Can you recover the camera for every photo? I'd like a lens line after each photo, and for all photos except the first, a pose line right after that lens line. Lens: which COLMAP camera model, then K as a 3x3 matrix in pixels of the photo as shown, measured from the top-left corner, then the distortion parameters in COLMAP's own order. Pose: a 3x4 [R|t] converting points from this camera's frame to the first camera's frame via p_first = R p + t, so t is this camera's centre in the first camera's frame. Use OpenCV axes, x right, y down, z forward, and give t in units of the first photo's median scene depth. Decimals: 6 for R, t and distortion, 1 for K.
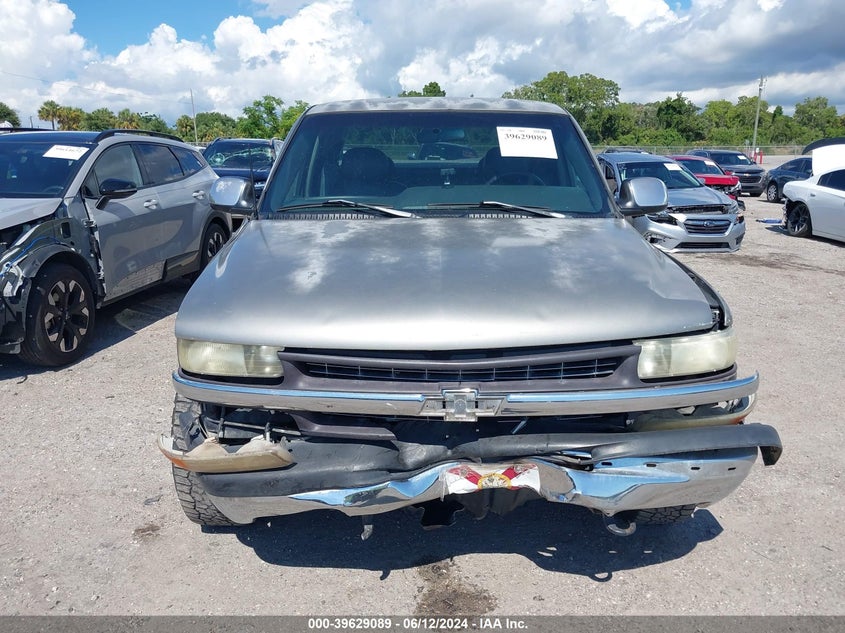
lens RADIAL K [[687.3, 0, 419.5], [0, 687.3, 318.3], [0, 0, 1]] dist [0.034926, -0.025077]
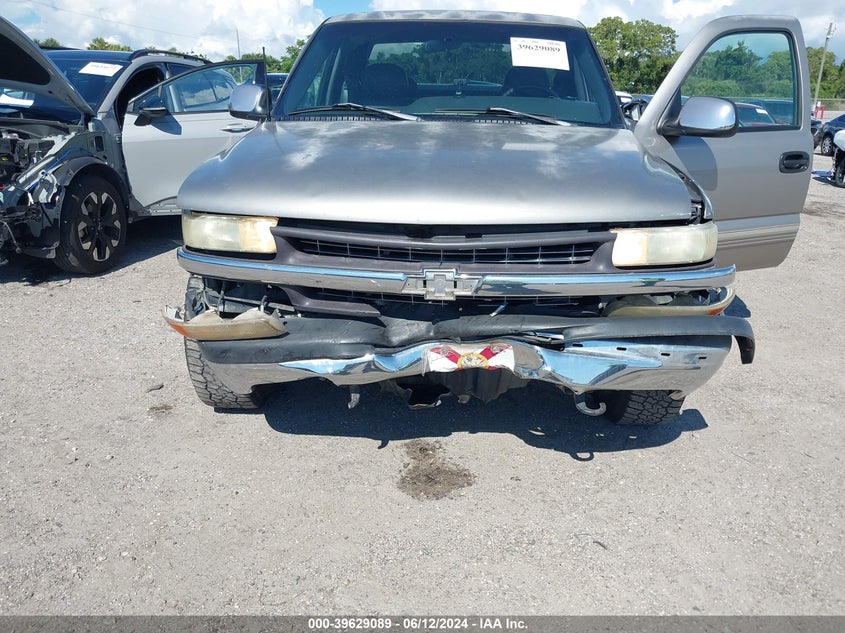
lens RADIAL K [[687.3, 0, 422.1], [0, 687.3, 318.3], [0, 0, 1]] dist [0.034926, -0.025077]
pose [[0.997858, 0.039143, -0.052414, 0.071505], [-0.035458, 0.996953, 0.069486, 0.087238], [0.054975, -0.067479, 0.996205, -0.046036]]
